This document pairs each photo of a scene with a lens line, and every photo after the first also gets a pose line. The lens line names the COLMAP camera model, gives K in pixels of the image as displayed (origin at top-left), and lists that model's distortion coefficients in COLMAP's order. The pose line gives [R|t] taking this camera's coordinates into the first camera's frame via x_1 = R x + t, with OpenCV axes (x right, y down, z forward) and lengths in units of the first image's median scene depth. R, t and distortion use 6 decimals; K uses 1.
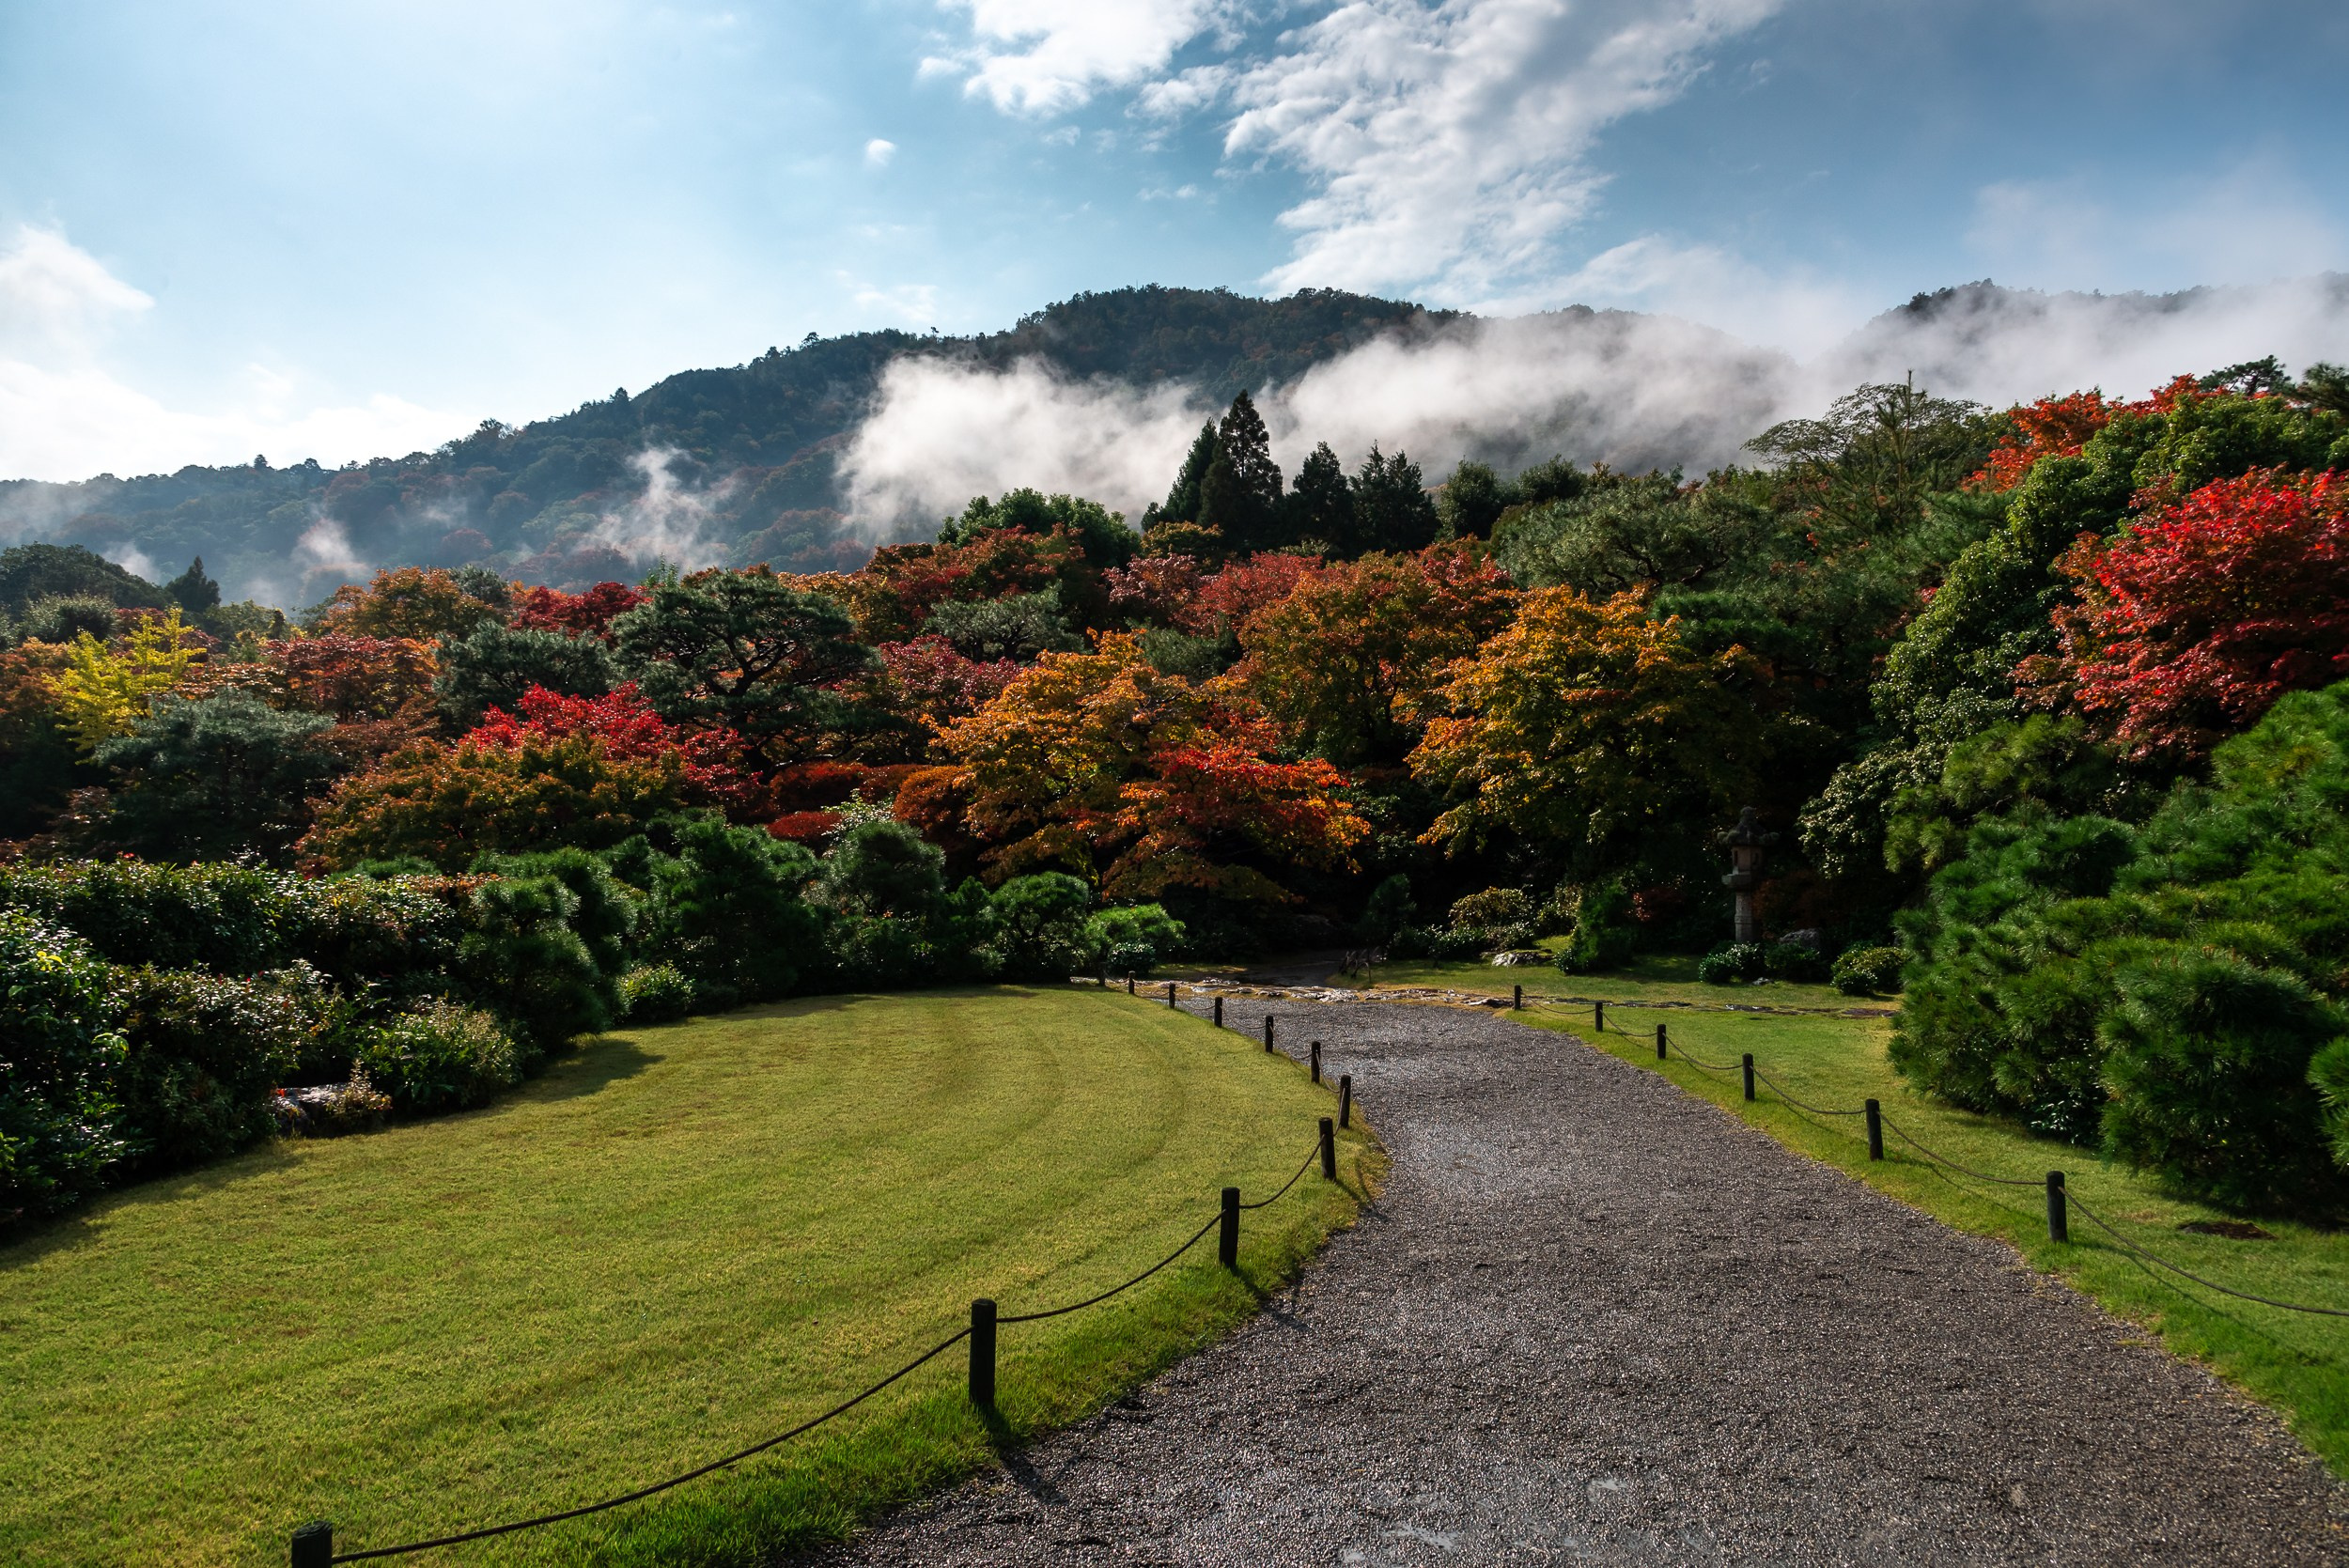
lens RADIAL K [[1334.1, 0, 1257.2], [0, 1334.1, 841.6], [0, 0, 1]] dist [0.024202, -0.002162]
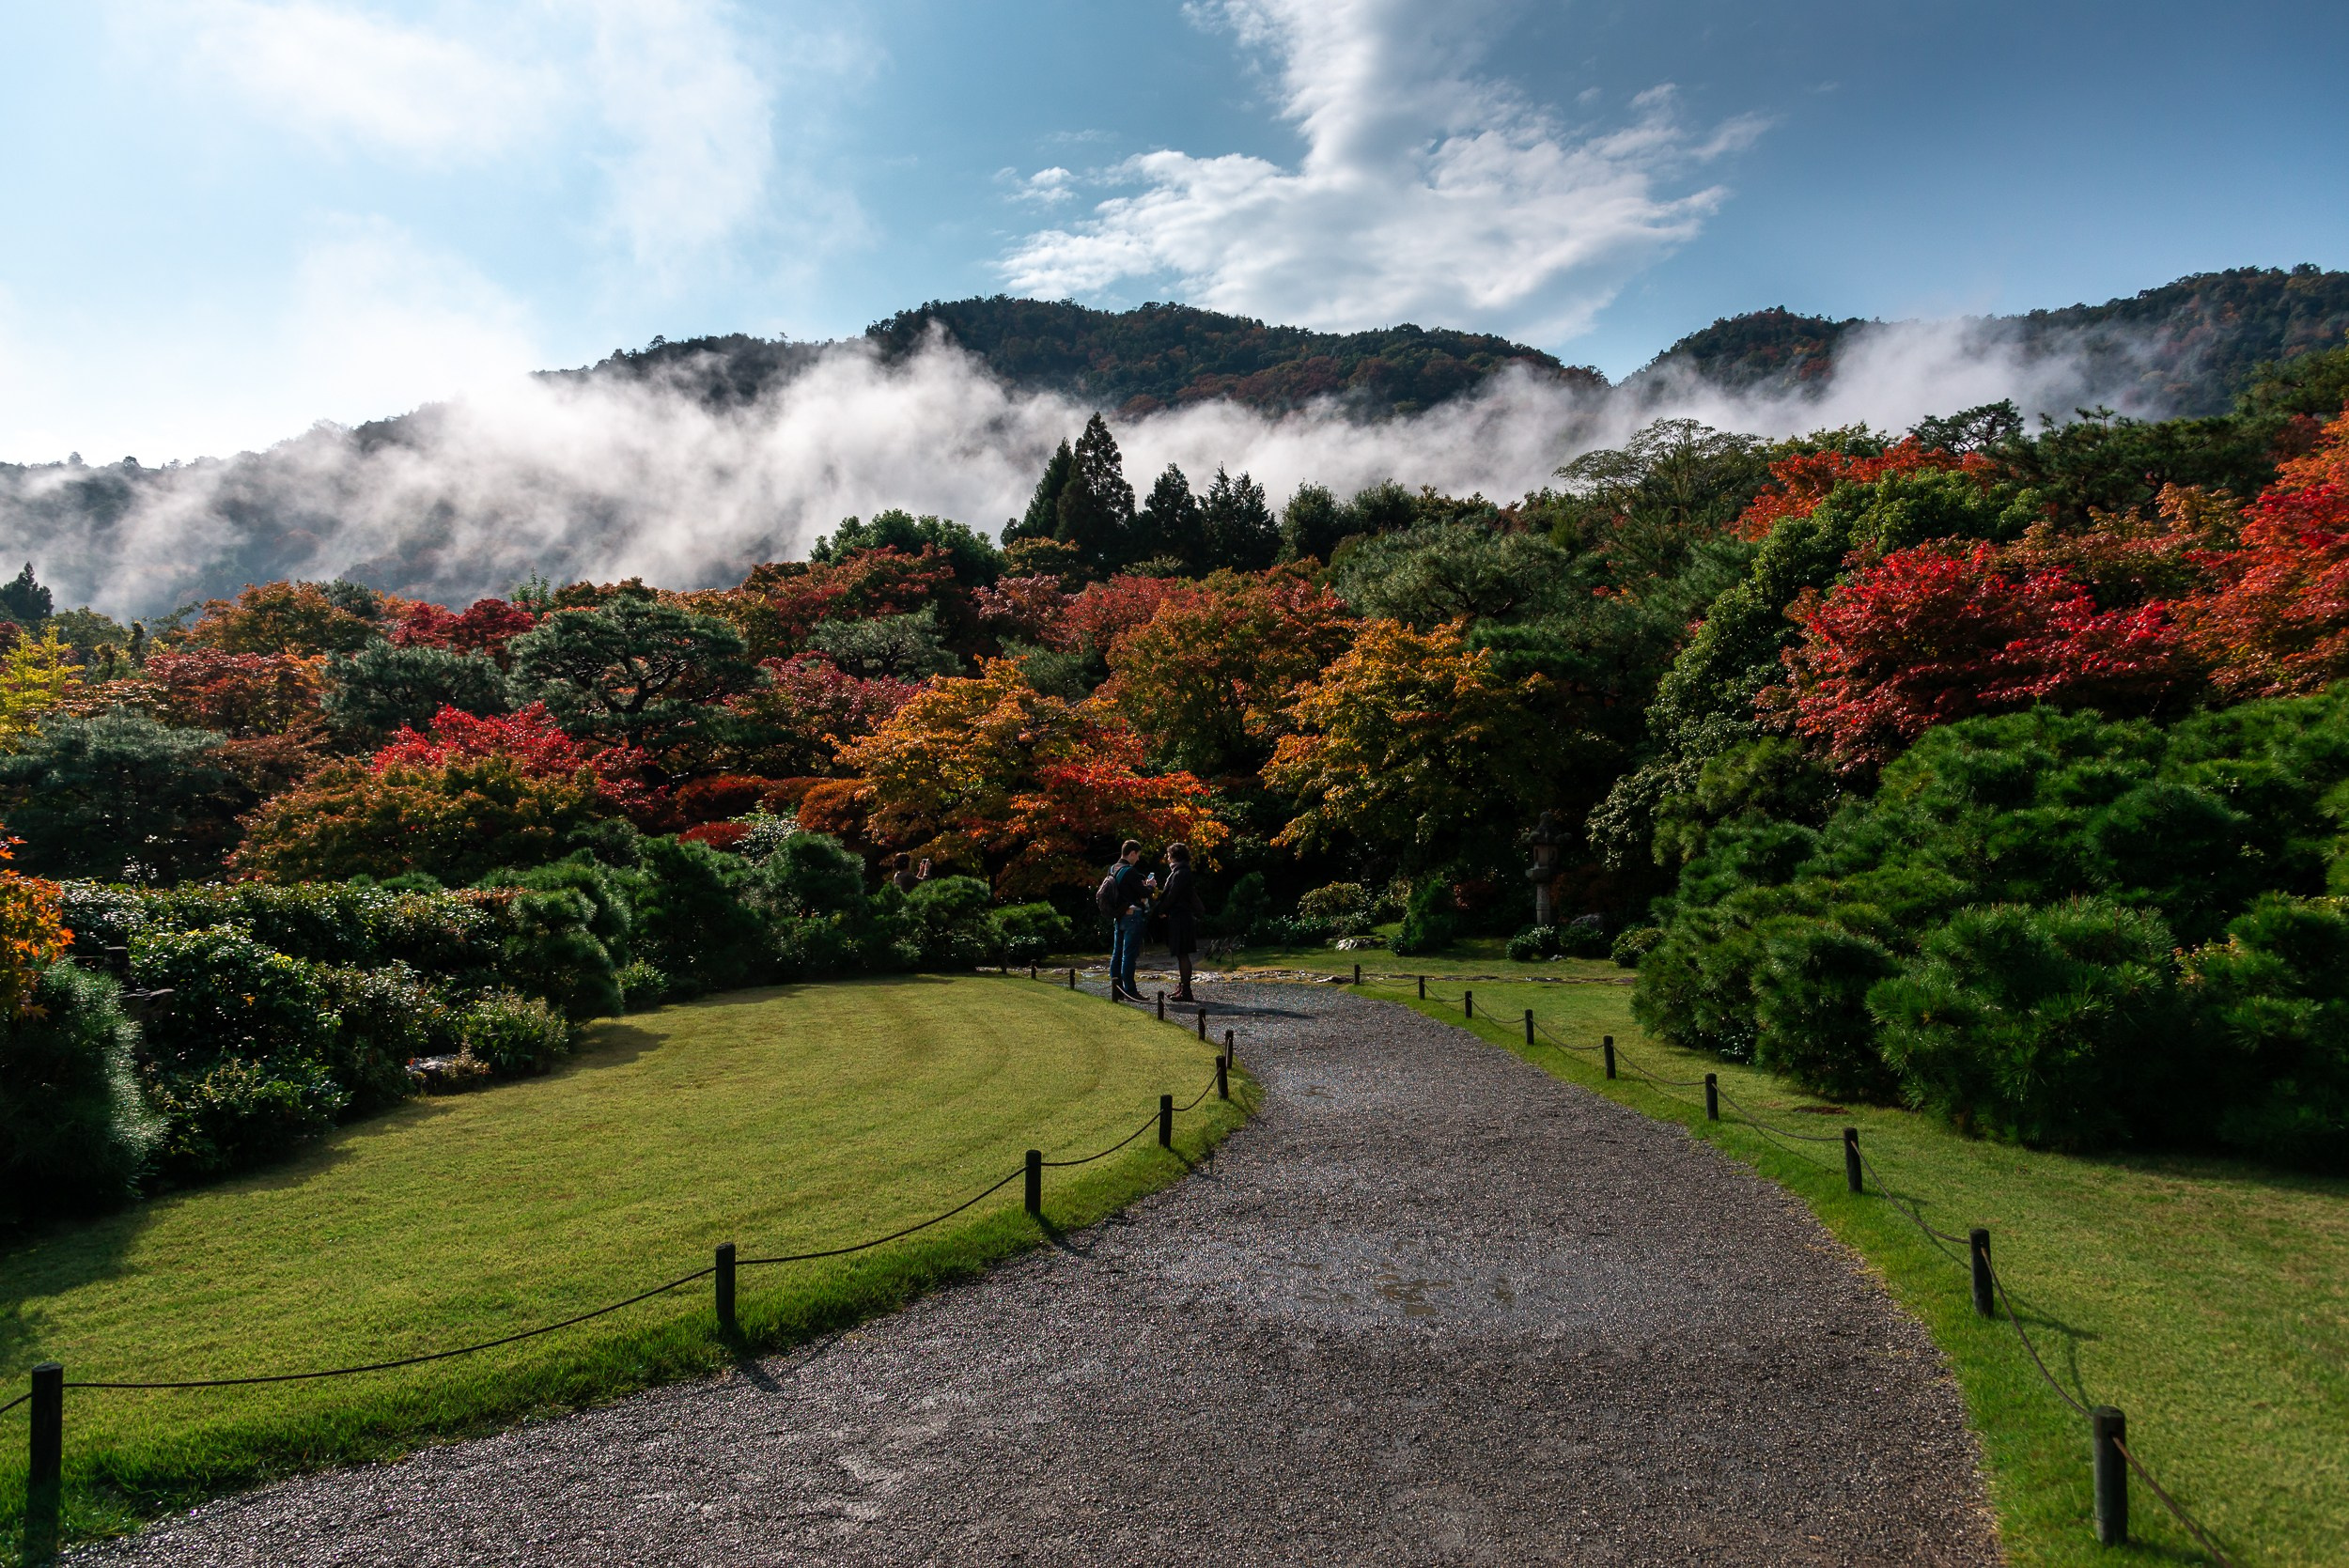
lens RADIAL K [[1334.1, 0, 1257.2], [0, 1334.1, 841.6], [0, 0, 1]] dist [0.024202, -0.002162]
pose [[0.993043, -0.010988, 0.117237, -0.026666], [0.010333, 0.999927, 0.006191, -0.009088], [-0.117297, -0.004937, 0.993085, -0.143041]]
